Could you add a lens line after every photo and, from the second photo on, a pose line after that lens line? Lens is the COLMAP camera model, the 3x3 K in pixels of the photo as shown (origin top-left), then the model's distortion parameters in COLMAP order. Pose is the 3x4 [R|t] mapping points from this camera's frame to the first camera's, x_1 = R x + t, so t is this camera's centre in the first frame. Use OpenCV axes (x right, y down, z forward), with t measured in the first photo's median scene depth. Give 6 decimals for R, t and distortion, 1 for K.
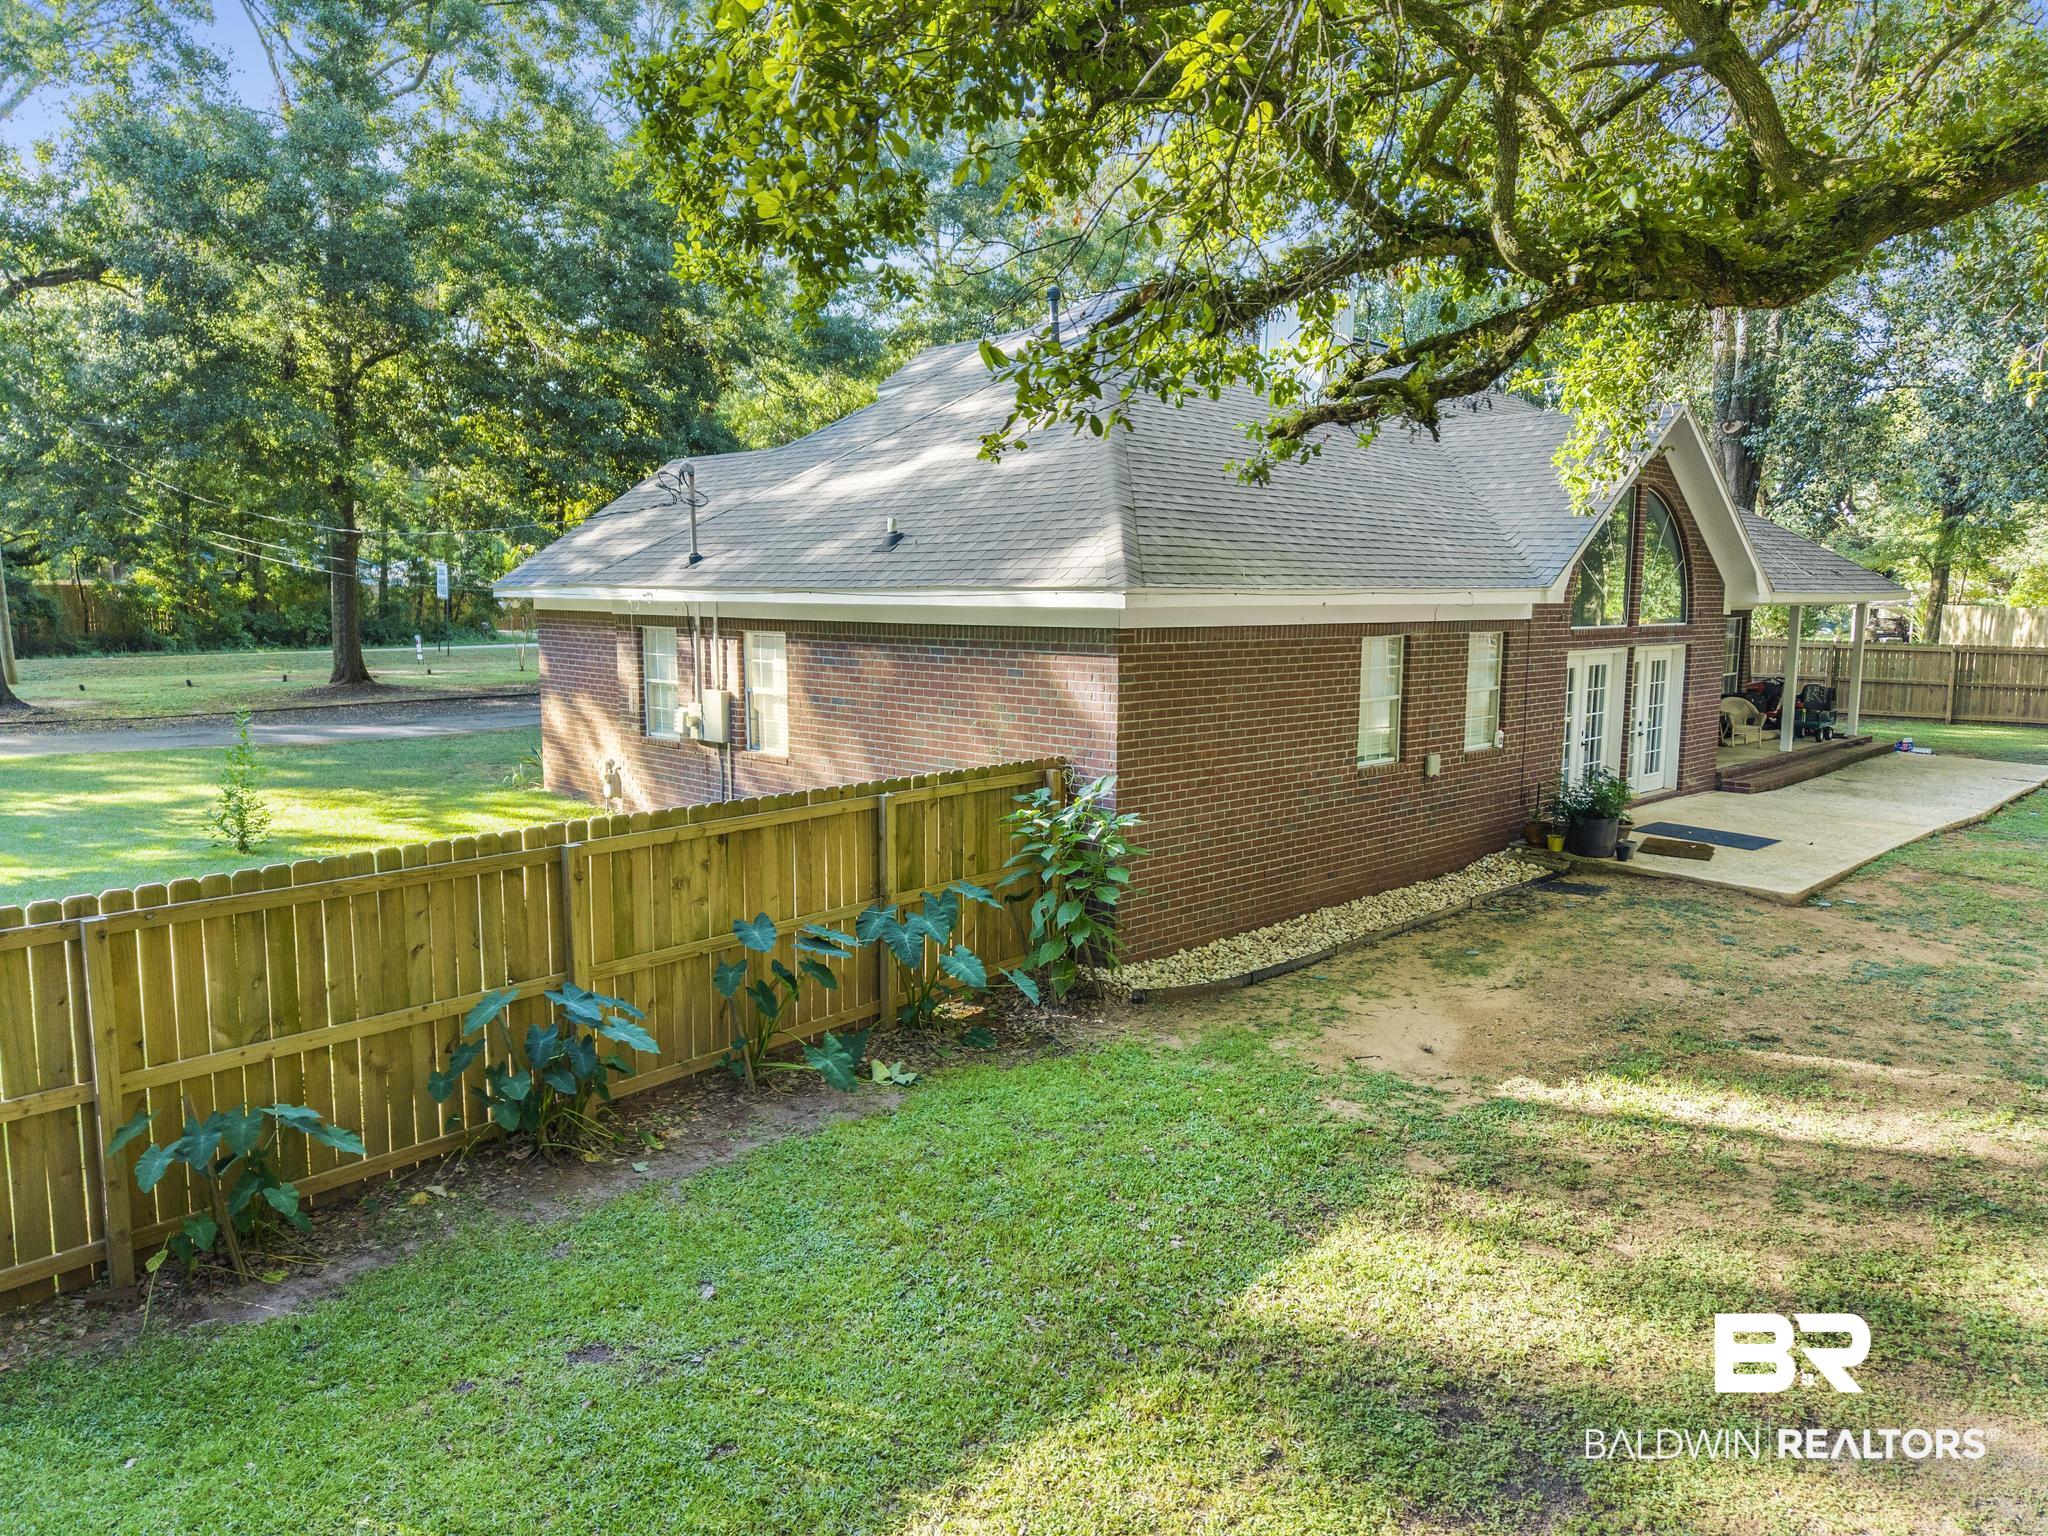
lens RADIAL K [[1407.6, 0, 1029.0], [0, 1407.6, 771.4], [0, 0, 1]] dist [0.002248, 0.027505]
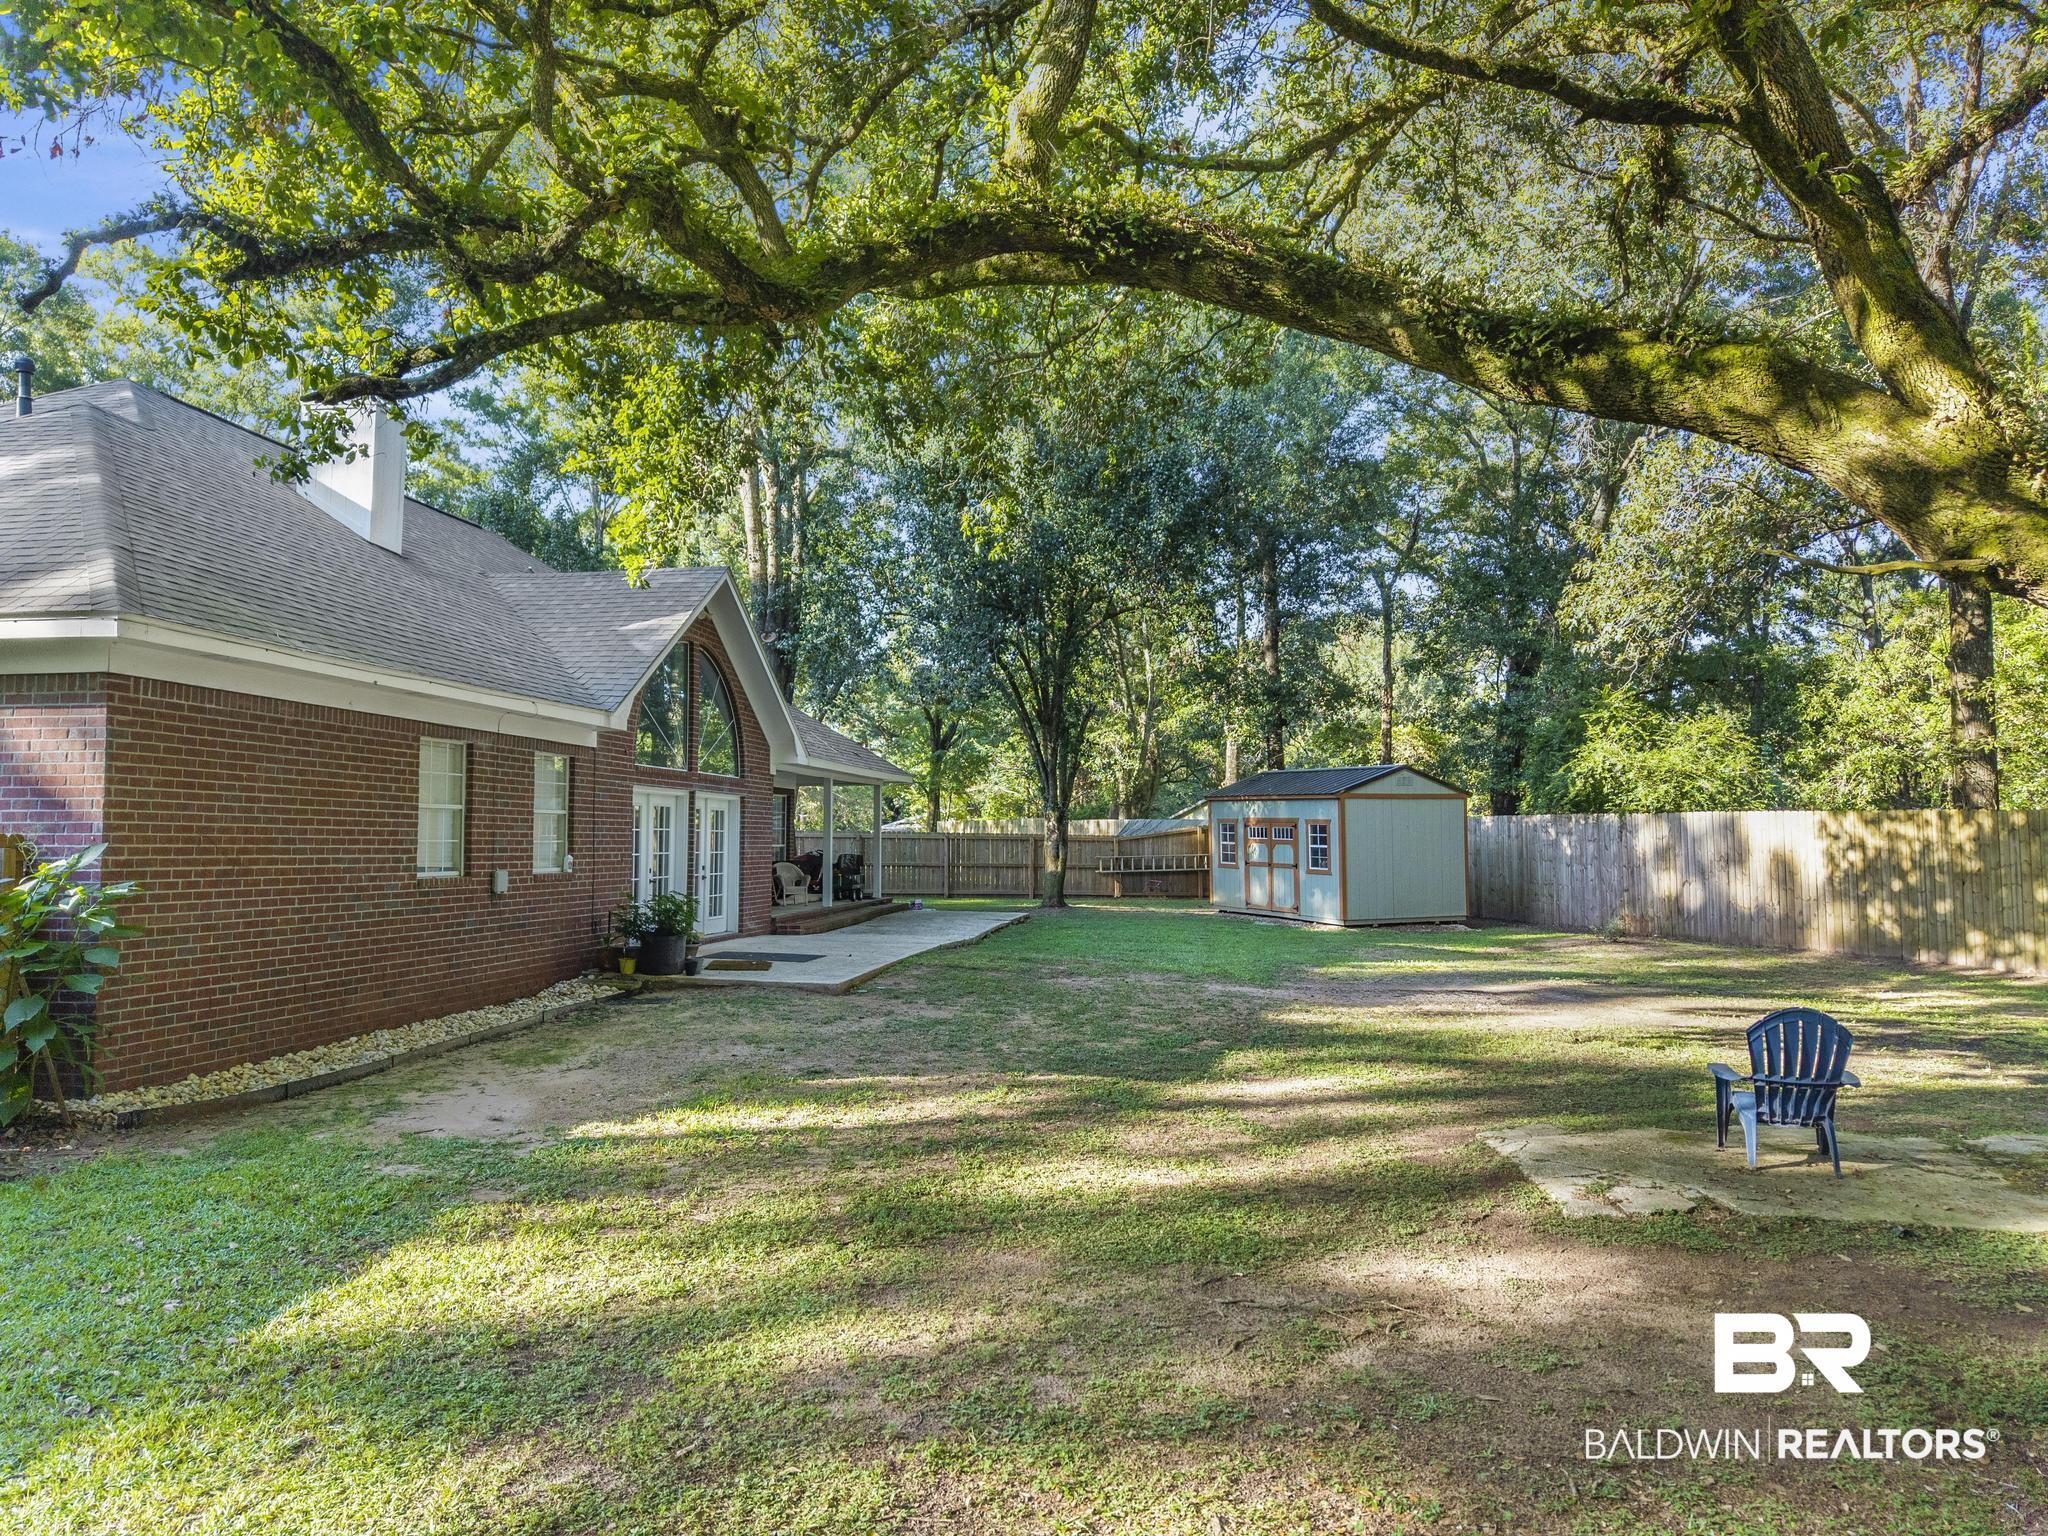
lens RADIAL K [[1407.6, 0, 1029.0], [0, 1407.6, 771.4], [0, 0, 1]] dist [0.002248, 0.027505]
pose [[0.805929, 0.026079, 0.591437, 0.006941], [0.079639, 0.985173, -0.151962, 0.110263], [-0.586631, 0.169573, 0.791903, 0.013264]]
